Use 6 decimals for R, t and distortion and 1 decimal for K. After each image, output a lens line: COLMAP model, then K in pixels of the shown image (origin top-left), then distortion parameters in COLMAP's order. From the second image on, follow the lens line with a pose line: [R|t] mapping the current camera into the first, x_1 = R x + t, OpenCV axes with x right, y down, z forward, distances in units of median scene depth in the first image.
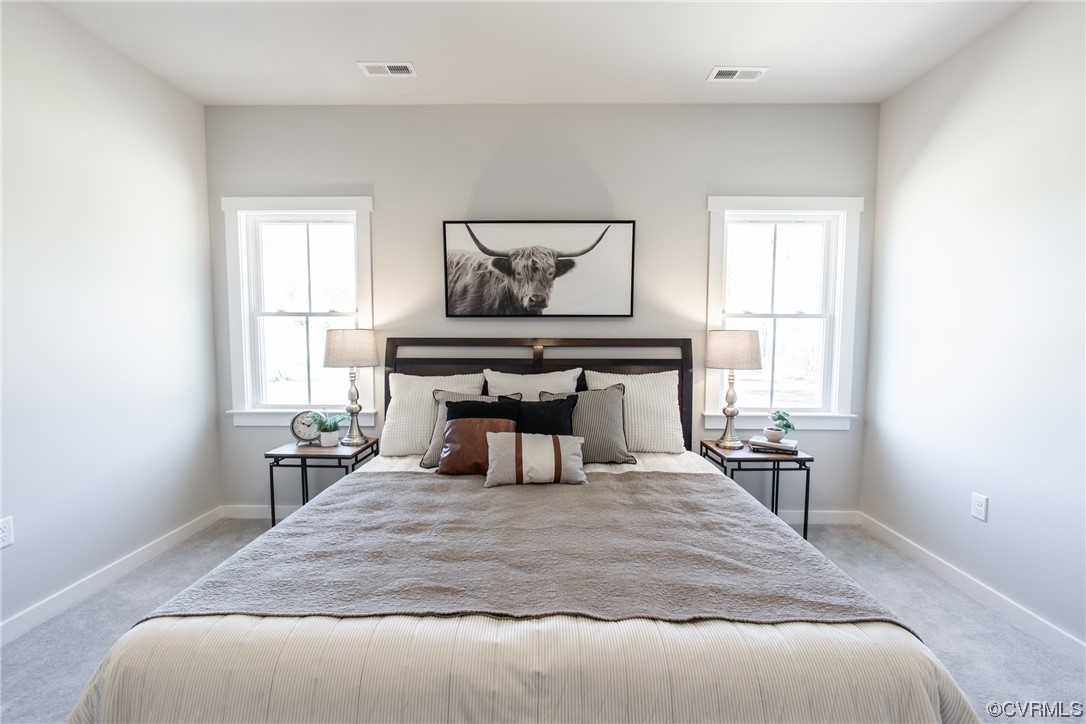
lens RADIAL K [[461.8, 0, 544.1], [0, 461.8, 360.6], [0, 0, 1]] dist [-0.002593, -0.000006]
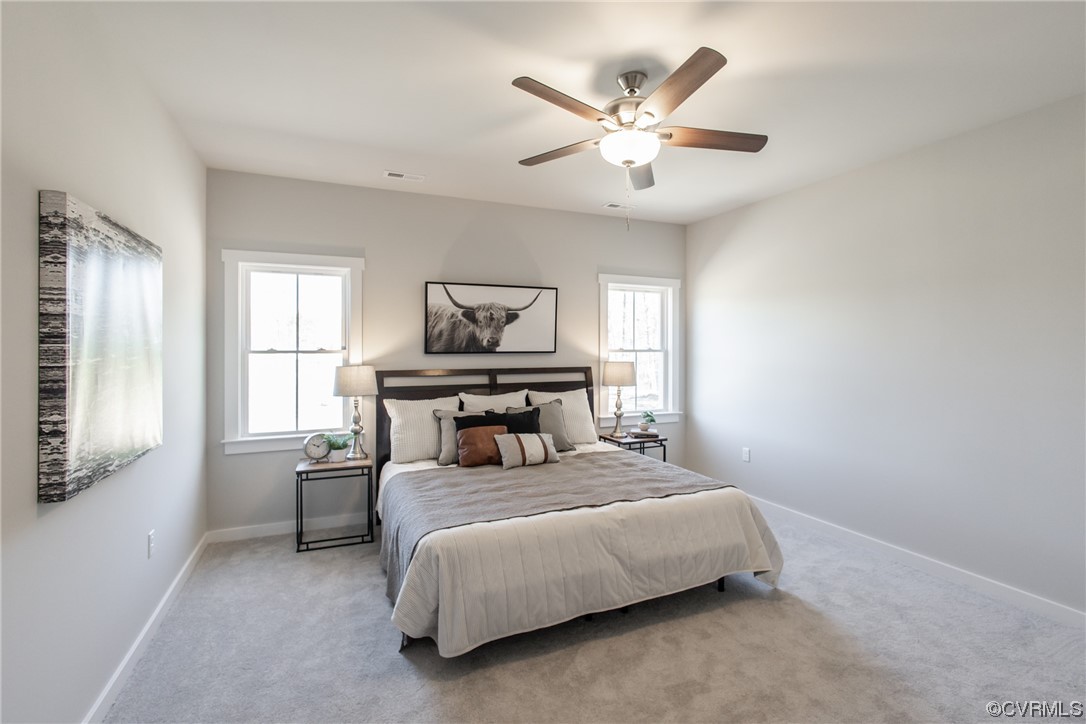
lens RADIAL K [[500.2, 0, 542.4], [0, 500.2, 348.2], [0, 0, 1]] dist [-0.002689, -0.000086]
pose [[0.913145, -0.004692, 0.407608, -0.494381], [0.030657, 0.997892, -0.057191, -0.020098], [-0.406481, 0.064720, 0.911364, -0.422314]]
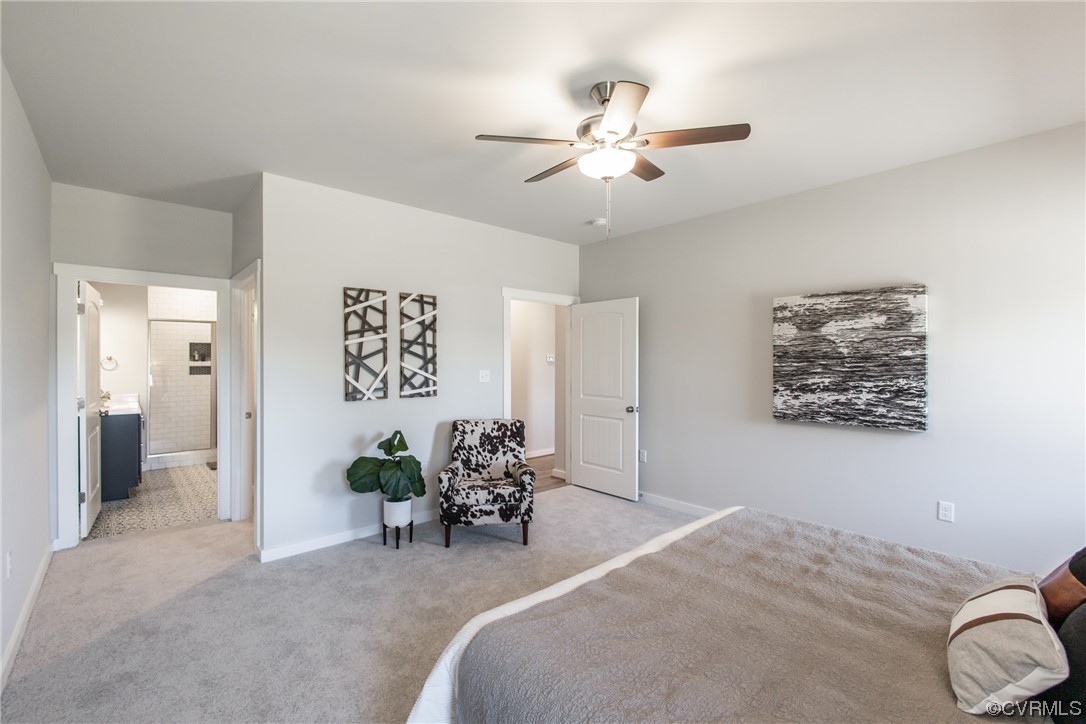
lens RADIAL K [[461.8, 0, 544.1], [0, 461.8, 360.6], [0, 0, 1]] dist [-0.002593, -0.000006]
pose [[-0.728031, -0.011235, -0.685452, 0.572085], [-0.053306, 0.997766, 0.040264, -0.080541], [0.683469, 0.065852, -0.727003, 0.759500]]
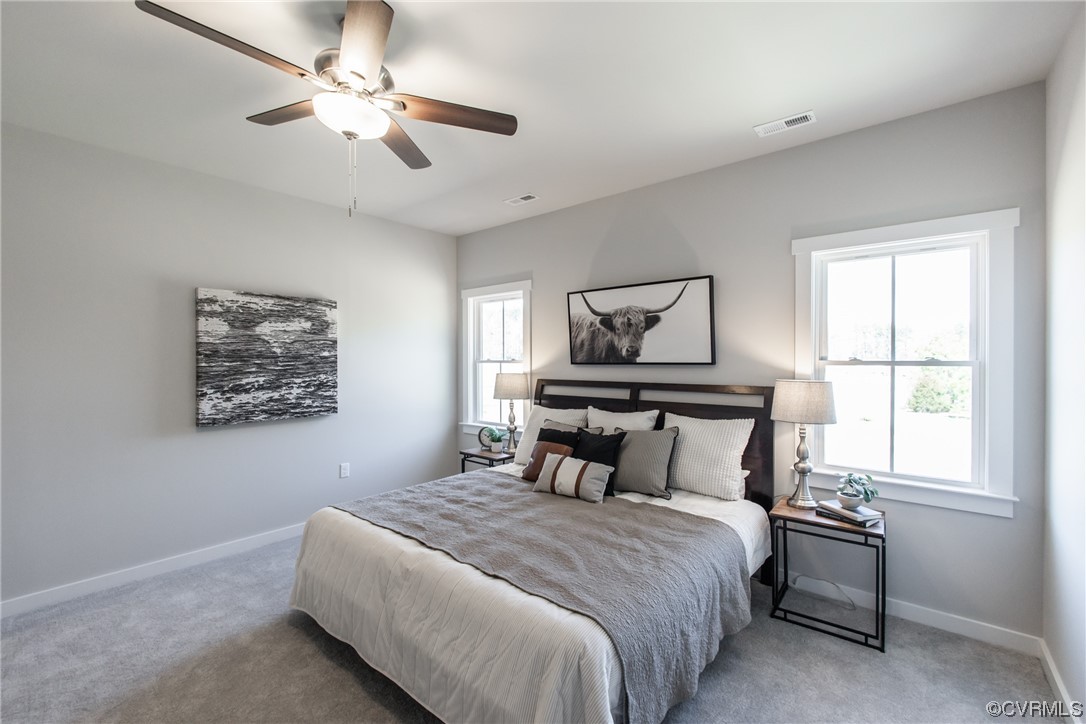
lens RADIAL K [[461.8, 0, 544.1], [0, 461.8, 360.6], [0, 0, 1]] dist [-0.002593, -0.000006]
pose [[0.772555, -0.002258, -0.634944, 0.570928], [-0.037303, 0.998105, -0.048937, -0.038599], [0.633851, 0.061492, 0.771007, -0.058161]]
